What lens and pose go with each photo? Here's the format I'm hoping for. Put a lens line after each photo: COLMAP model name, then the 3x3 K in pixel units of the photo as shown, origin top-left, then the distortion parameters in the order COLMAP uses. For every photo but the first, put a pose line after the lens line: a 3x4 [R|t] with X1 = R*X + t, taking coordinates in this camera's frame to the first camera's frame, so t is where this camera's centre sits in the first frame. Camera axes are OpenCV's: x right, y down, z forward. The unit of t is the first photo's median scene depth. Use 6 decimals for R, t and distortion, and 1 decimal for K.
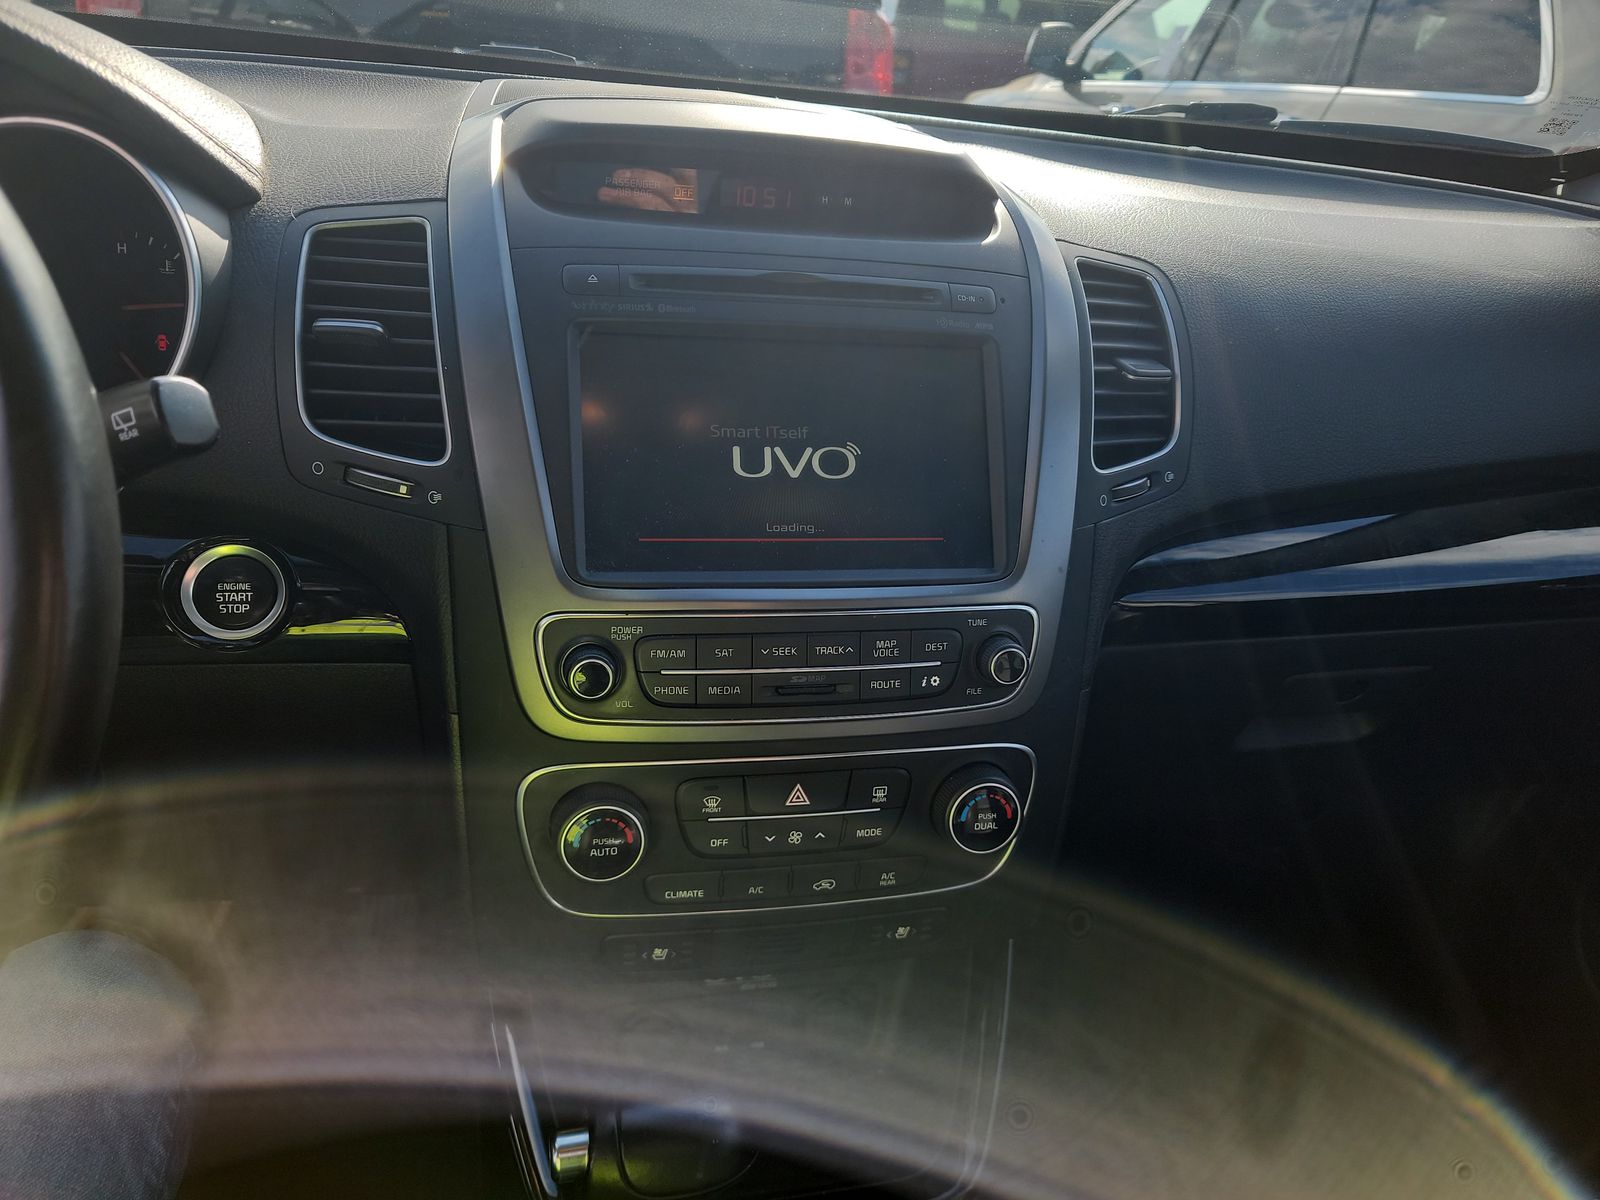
lens RADIAL K [[1126.3, 0, 800.0], [0, 1126.3, 600.0], [0, 0, 1]] dist [0.072615, -0.078274]
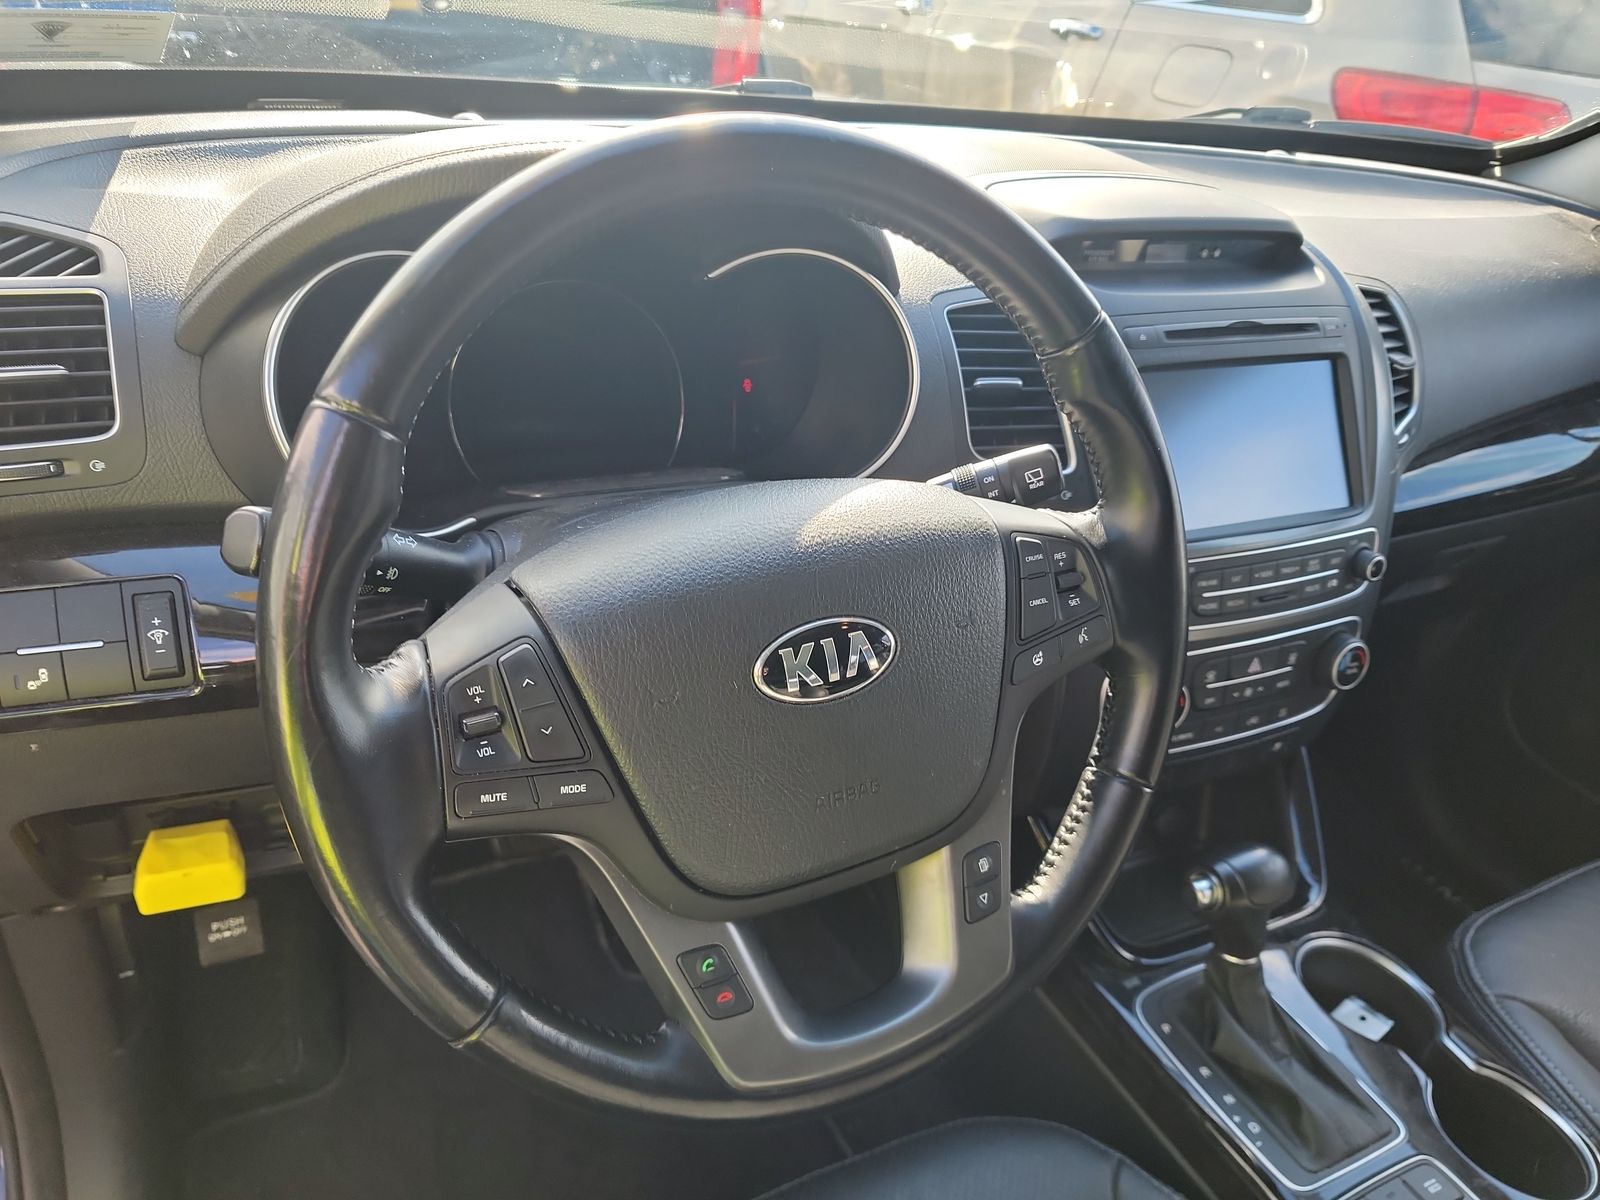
lens RADIAL K [[1126.3, 0, 800.0], [0, 1126.3, 600.0], [0, 0, 1]] dist [0.072615, -0.078274]
pose [[0.972616, -0.101133, 0.209263, -0.921745], [0.078752, 0.990507, 0.112670, -0.138306], [-0.218671, -0.093105, 0.971347, -0.363942]]
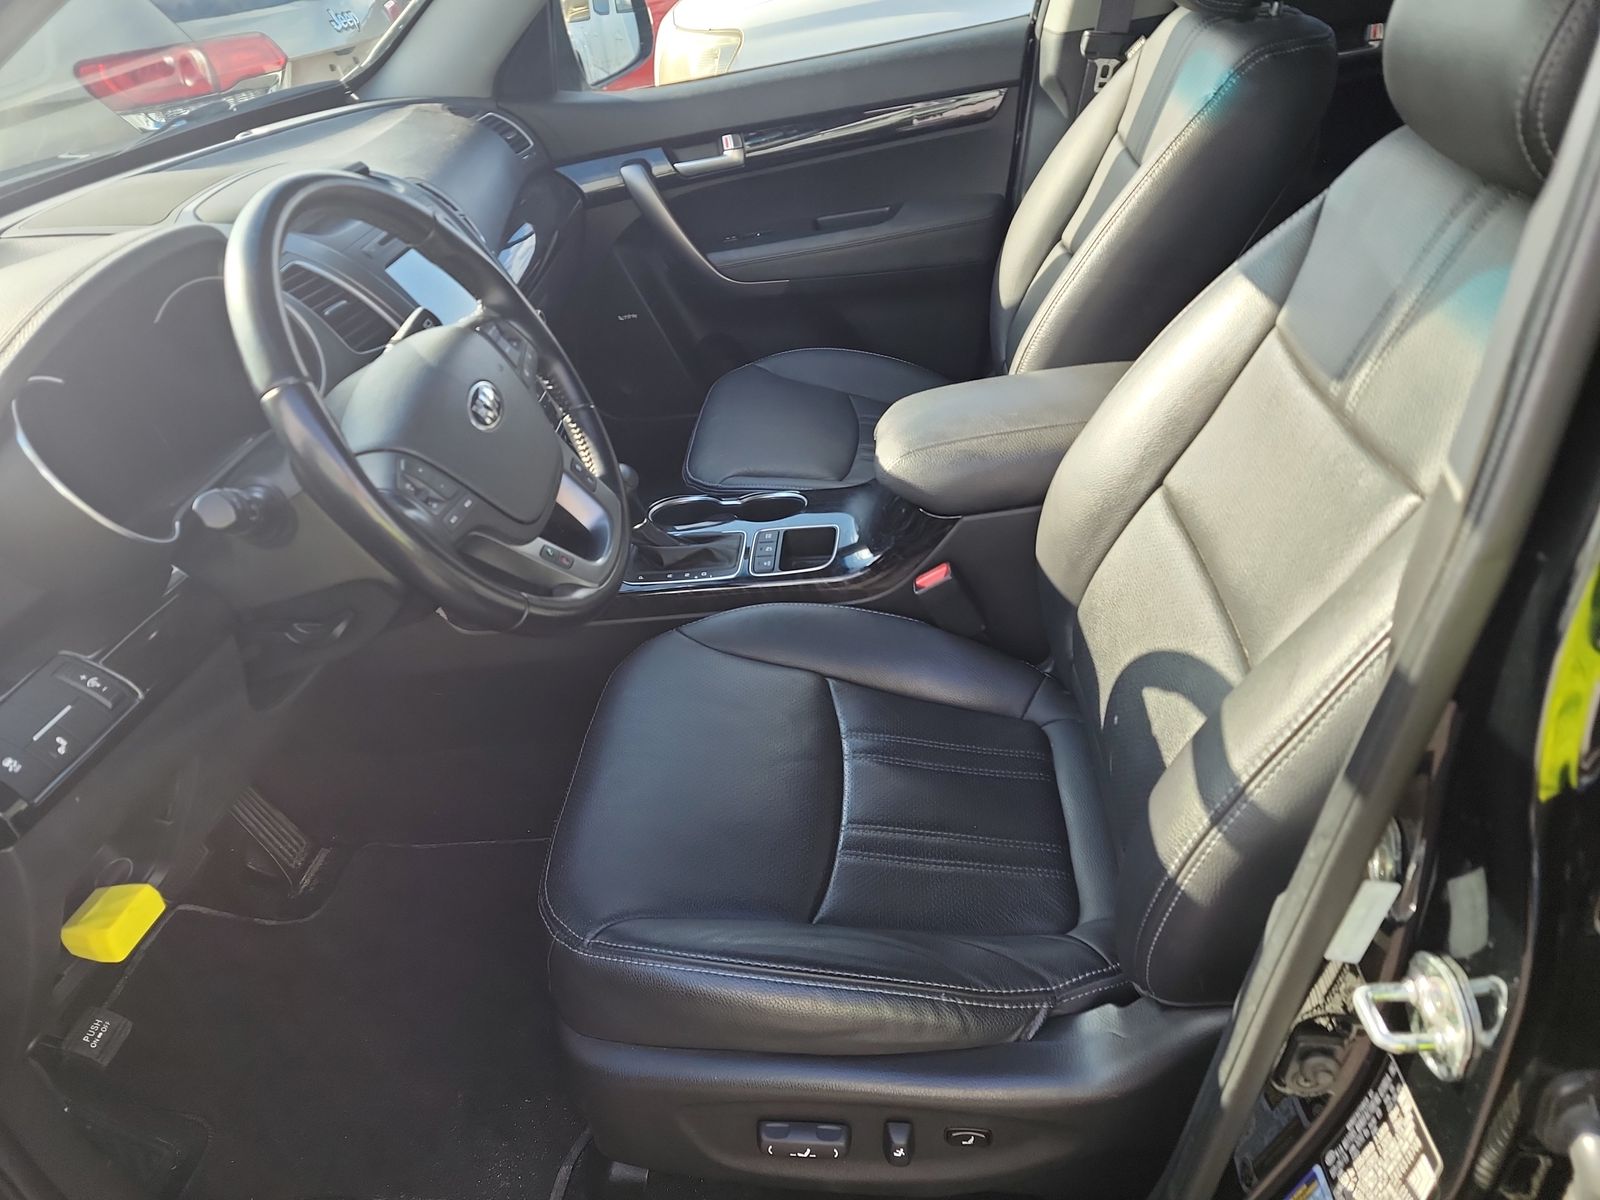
lens RADIAL K [[1126.3, 0, 800.0], [0, 1126.3, 600.0], [0, 0, 1]] dist [0.072615, -0.078274]
pose [[0.279179, -0.615425, 0.737096, -2.096722], [0.535946, 0.736796, 0.412183, -0.237593], [-0.796757, 0.279971, 0.535532, -0.787872]]
